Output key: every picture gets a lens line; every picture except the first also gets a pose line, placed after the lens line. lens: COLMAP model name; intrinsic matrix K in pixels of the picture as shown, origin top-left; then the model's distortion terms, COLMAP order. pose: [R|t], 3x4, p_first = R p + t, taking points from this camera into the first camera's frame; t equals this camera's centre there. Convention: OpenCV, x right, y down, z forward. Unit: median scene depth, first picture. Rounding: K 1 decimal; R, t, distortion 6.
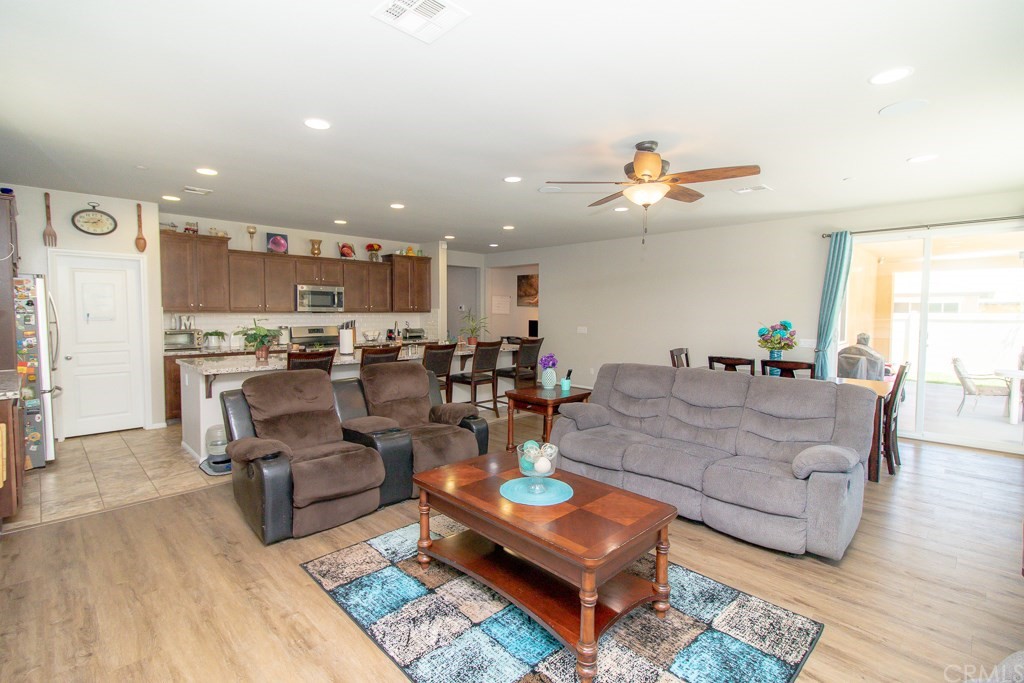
lens RADIAL K [[472.9, 0, 512.6], [0, 472.9, 333.9], [0, 0, 1]] dist [0.000955, 0.000137]
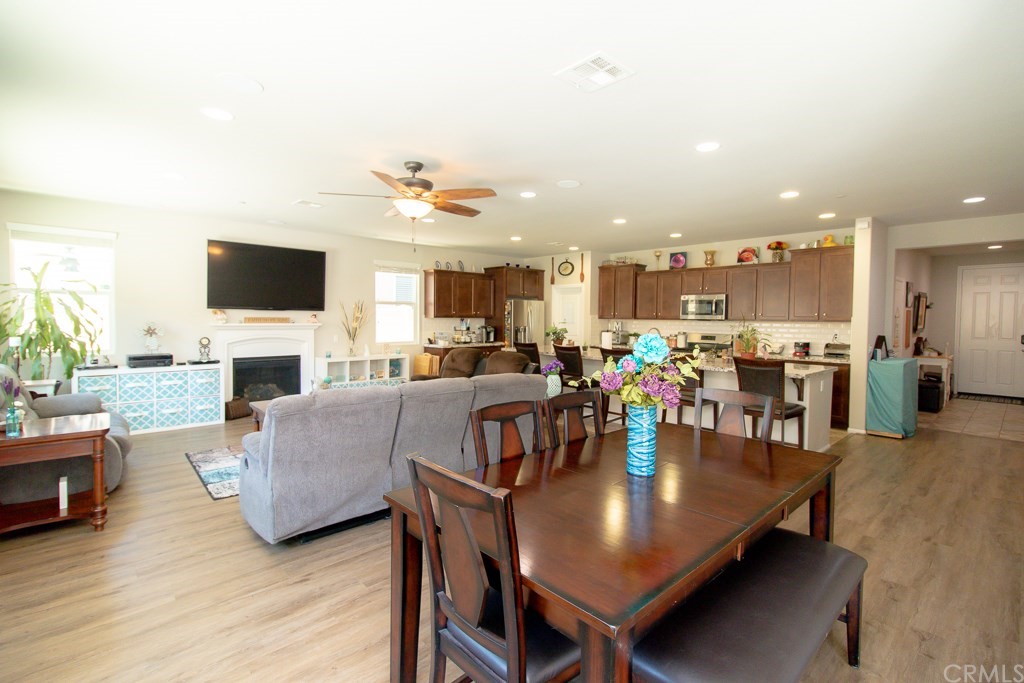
lens RADIAL K [[472.9, 0, 506.4], [0, 472.9, 339.1], [0, 0, 1]] dist [0.000955, 0.000137]
pose [[-0.053089, 0.041888, -0.997711, 0.686141], [-0.061874, 0.997062, 0.045153, -0.024054], [0.996671, 0.064130, -0.050341, 0.635933]]
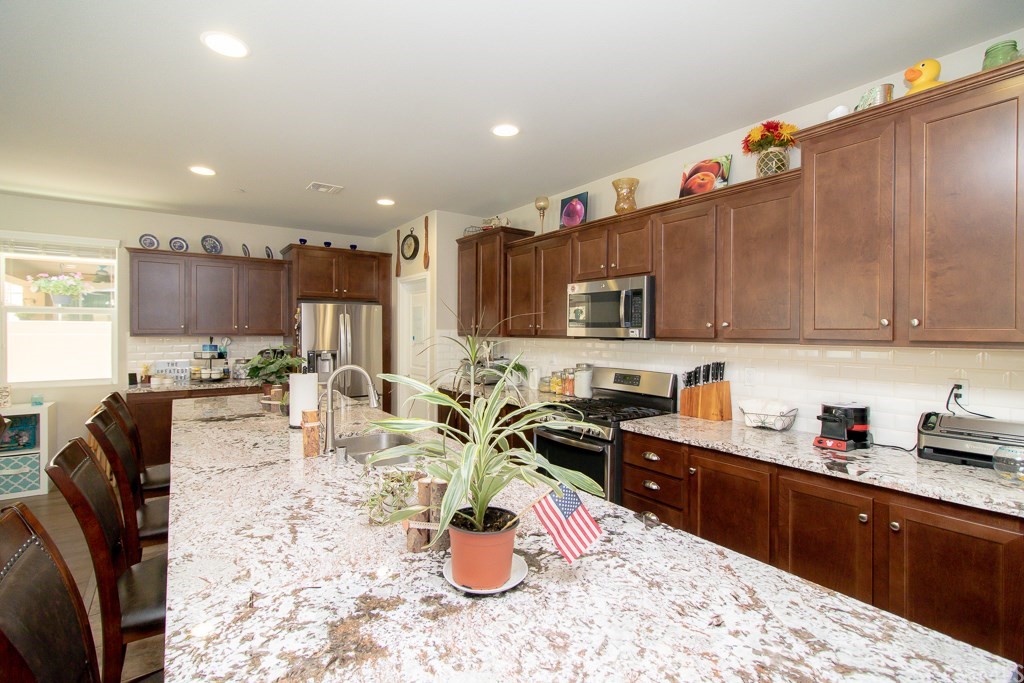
lens RADIAL K [[472.9, 0, 509.6], [0, 472.9, 337.7], [0, 0, 1]] dist [0.000955, 0.000137]
pose [[-0.178553, 0.004906, -0.983918, 0.059931], [-0.055771, 0.998329, 0.015098, -0.049445], [0.982348, 0.057570, -0.177981, 1.013308]]
